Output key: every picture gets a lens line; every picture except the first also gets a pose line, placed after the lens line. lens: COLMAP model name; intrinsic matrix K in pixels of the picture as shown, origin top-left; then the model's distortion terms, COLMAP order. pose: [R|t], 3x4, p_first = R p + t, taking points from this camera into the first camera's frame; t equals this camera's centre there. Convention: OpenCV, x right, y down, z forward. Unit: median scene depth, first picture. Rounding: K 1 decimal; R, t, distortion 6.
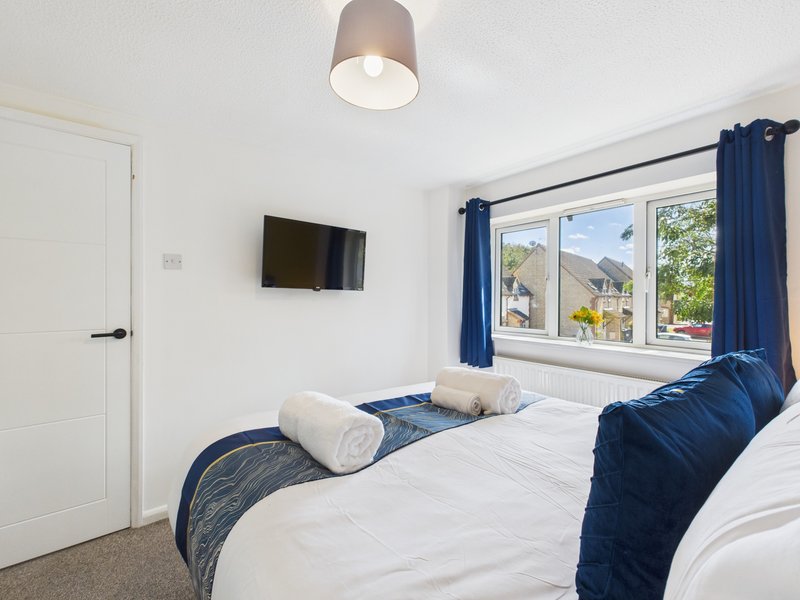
lens RADIAL K [[347.2, 0, 400.2], [0, 347.2, 296.2], [0, 0, 1]] dist [0.002499, 0.000256]
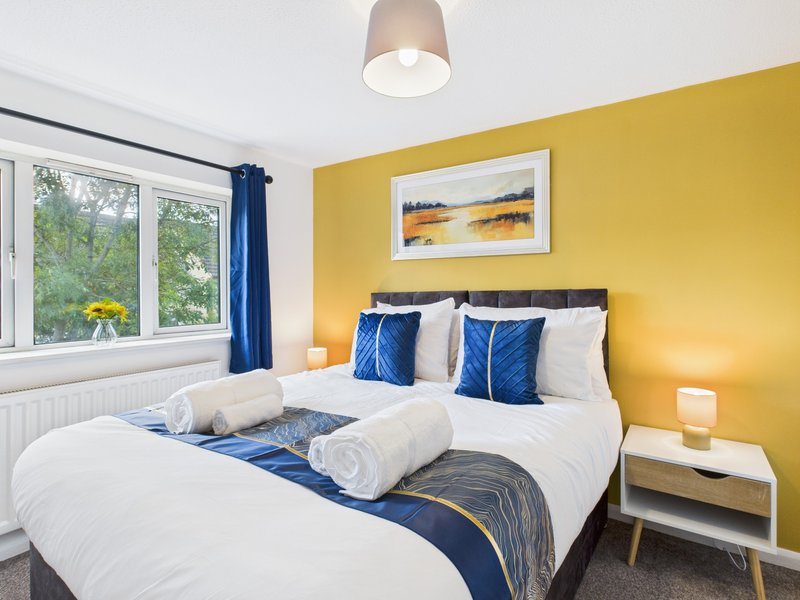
lens RADIAL K [[419.6, 0, 401.5], [0, 419.6, 281.3], [0, 0, 1]] dist [0.003933, -0.000504]
pose [[-0.283460, 0.011141, 0.958919, -0.616813], [-0.002996, 0.999917, -0.012503, 0.002598], [-0.958979, -0.006417, -0.283404, 0.665800]]
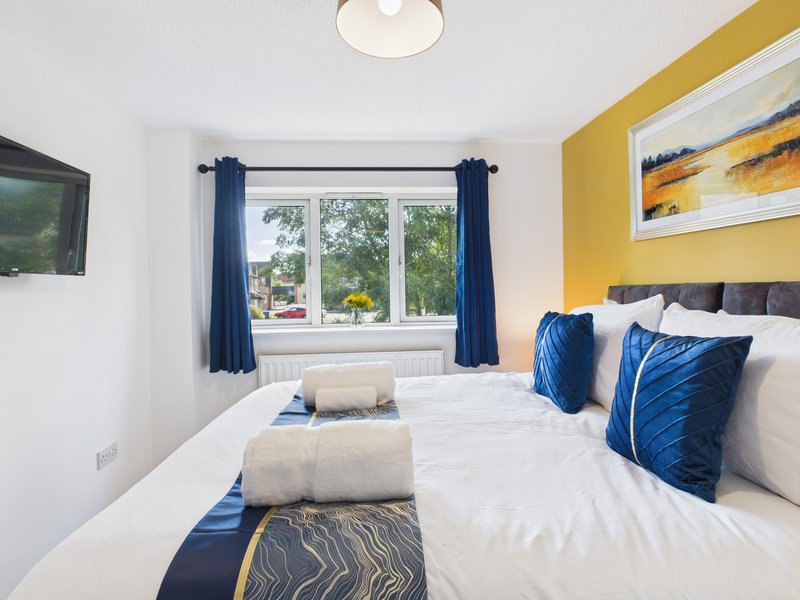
lens RADIAL K [[419.6, 0, 401.5], [0, 419.6, 281.3], [0, 0, 1]] dist [0.003933, -0.000504]
pose [[0.571491, -0.011286, 0.820531, -0.440657], [0.016918, 0.999855, 0.001969, 0.000689], [-0.820434, 0.012757, 0.571599, 0.192021]]
